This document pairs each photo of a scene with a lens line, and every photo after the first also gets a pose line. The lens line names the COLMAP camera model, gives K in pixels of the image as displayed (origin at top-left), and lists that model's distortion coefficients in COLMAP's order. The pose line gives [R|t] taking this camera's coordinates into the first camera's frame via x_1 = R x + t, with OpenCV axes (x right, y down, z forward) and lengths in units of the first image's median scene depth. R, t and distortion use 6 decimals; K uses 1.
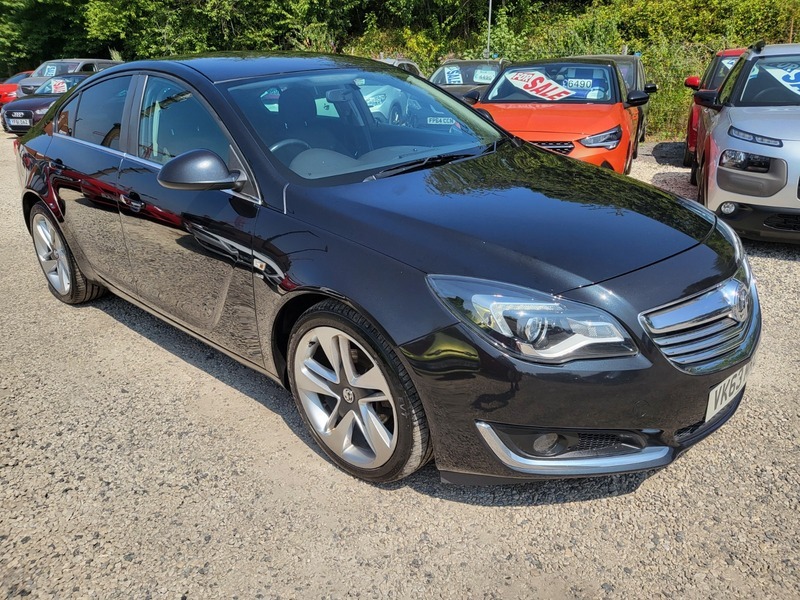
lens RADIAL K [[631.3, 0, 354.8], [0, 631.3, 295.1], [0, 0, 1]] dist [-0.016674, 0.057377]
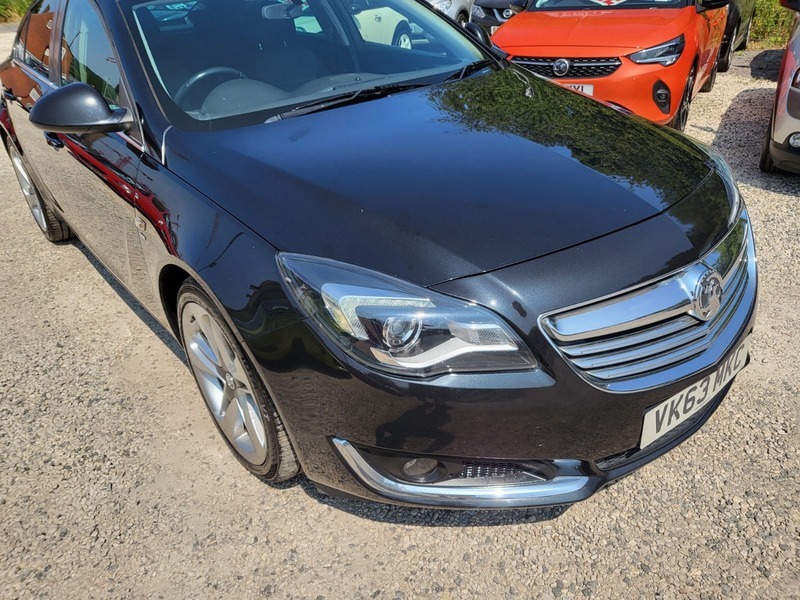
lens RADIAL K [[631.3, 0, 354.8], [0, 631.3, 295.1], [0, 0, 1]] dist [-0.016674, 0.057377]
pose [[0.992012, 0.031794, -0.122074, 0.277833], [-0.016119, 0.991732, 0.127312, -0.074273], [0.125112, -0.124327, 0.984322, 0.204762]]
